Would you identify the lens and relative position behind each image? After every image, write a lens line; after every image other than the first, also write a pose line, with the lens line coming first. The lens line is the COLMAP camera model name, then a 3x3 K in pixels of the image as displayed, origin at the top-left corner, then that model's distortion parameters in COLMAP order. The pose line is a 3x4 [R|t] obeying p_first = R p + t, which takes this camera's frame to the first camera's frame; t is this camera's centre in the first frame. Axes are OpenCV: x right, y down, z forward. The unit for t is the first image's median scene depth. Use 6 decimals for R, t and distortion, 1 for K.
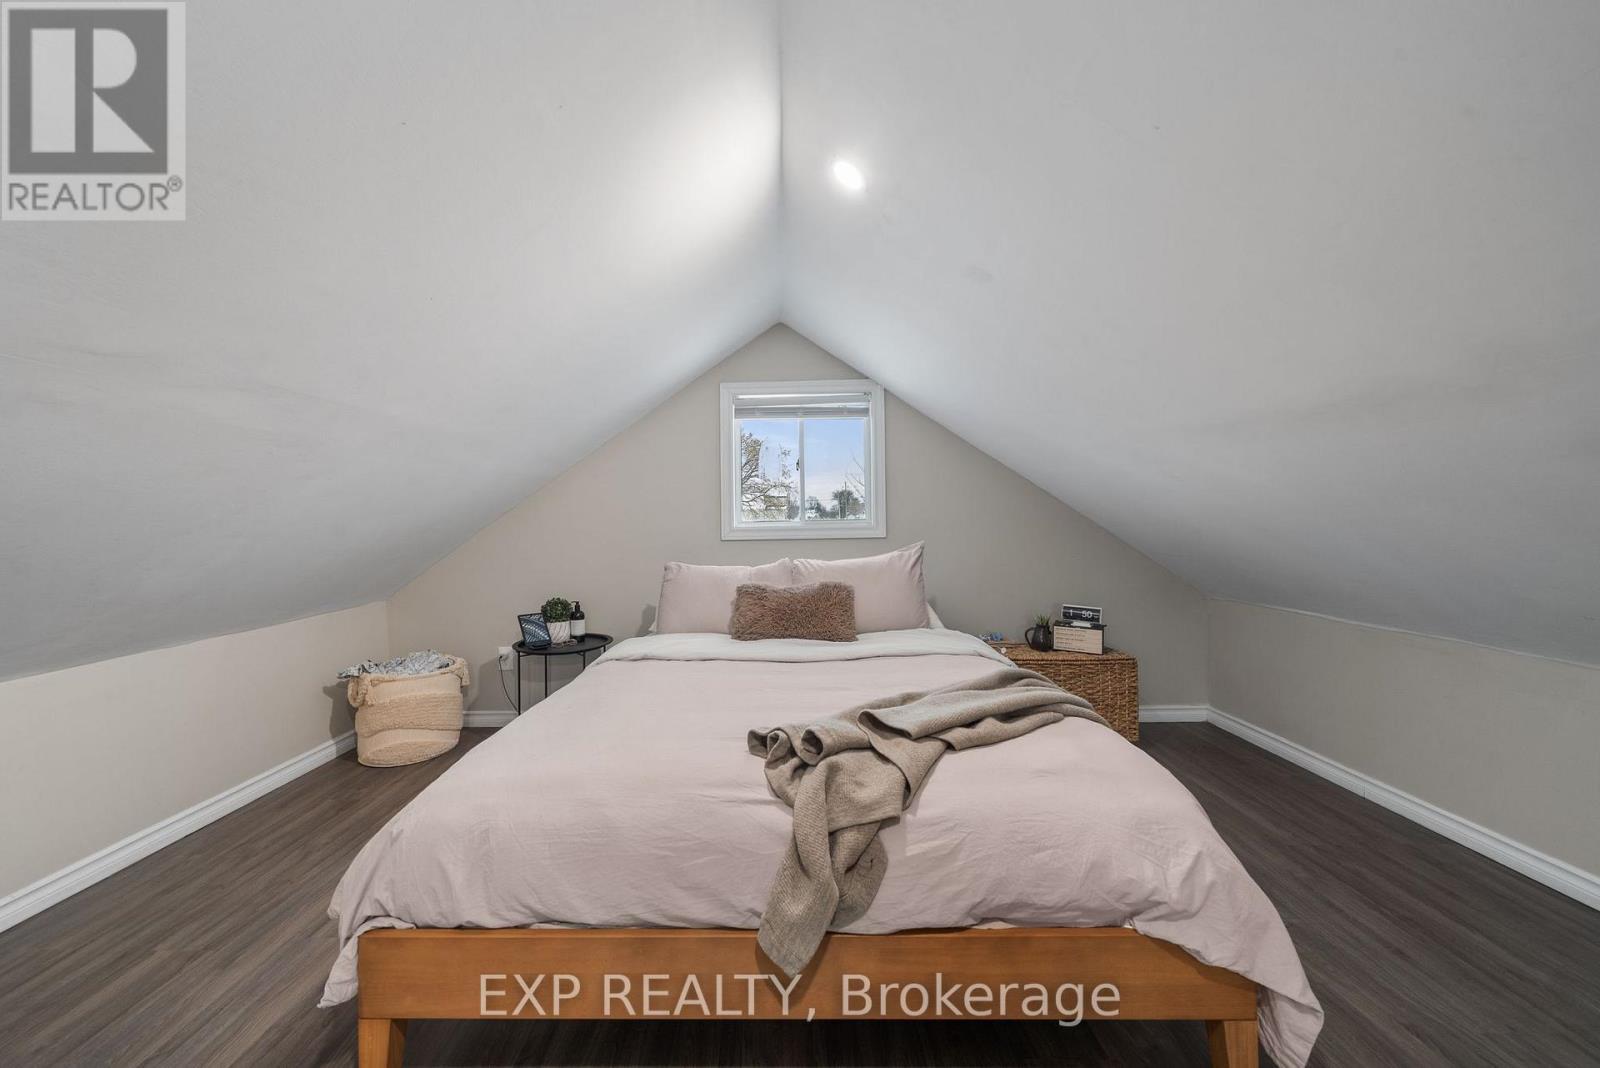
lens RADIAL K [[613.5, 0, 795.5], [0, 613.5, 520.0], [0, 0, 1]] dist [-0.002758, -0.000185]
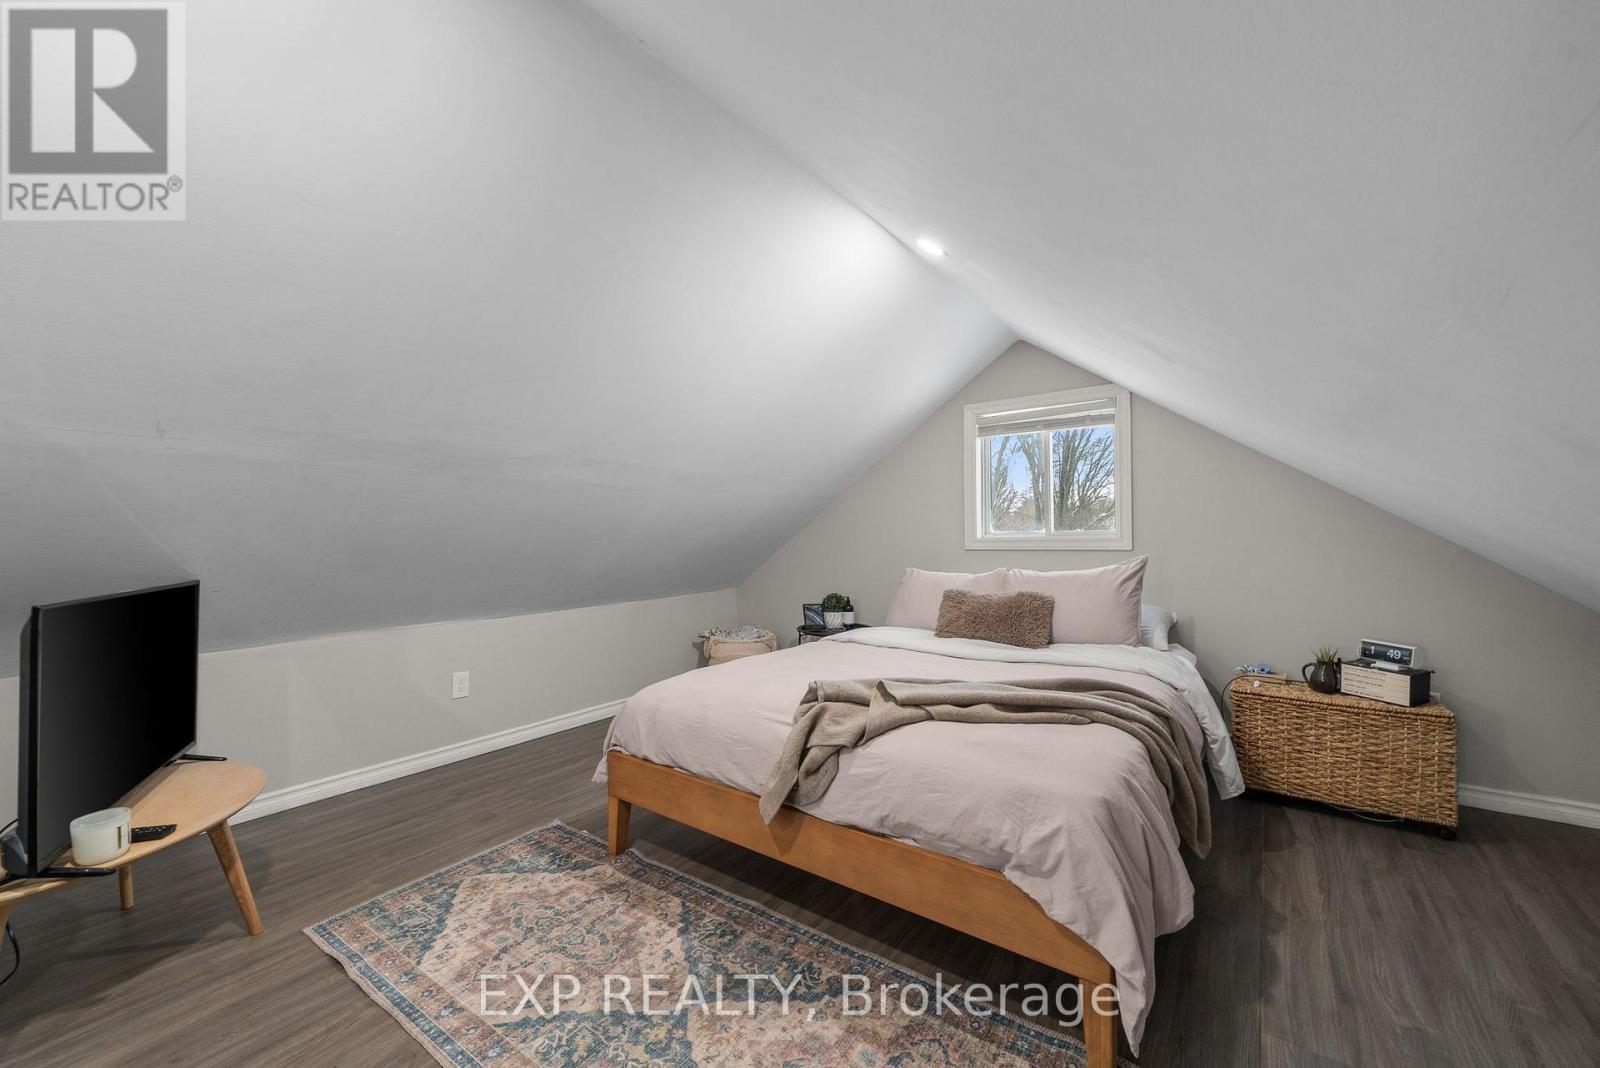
lens RADIAL K [[601.9, 0, 784.3], [0, 601.9, 539.8], [0, 0, 1]] dist [-0.002597, -0.000014]
pose [[0.813619, 0.010483, -0.581303, 0.289788], [0.001073, 0.999809, 0.019532, -0.006962], [0.581397, -0.016515, 0.813452, -0.070716]]
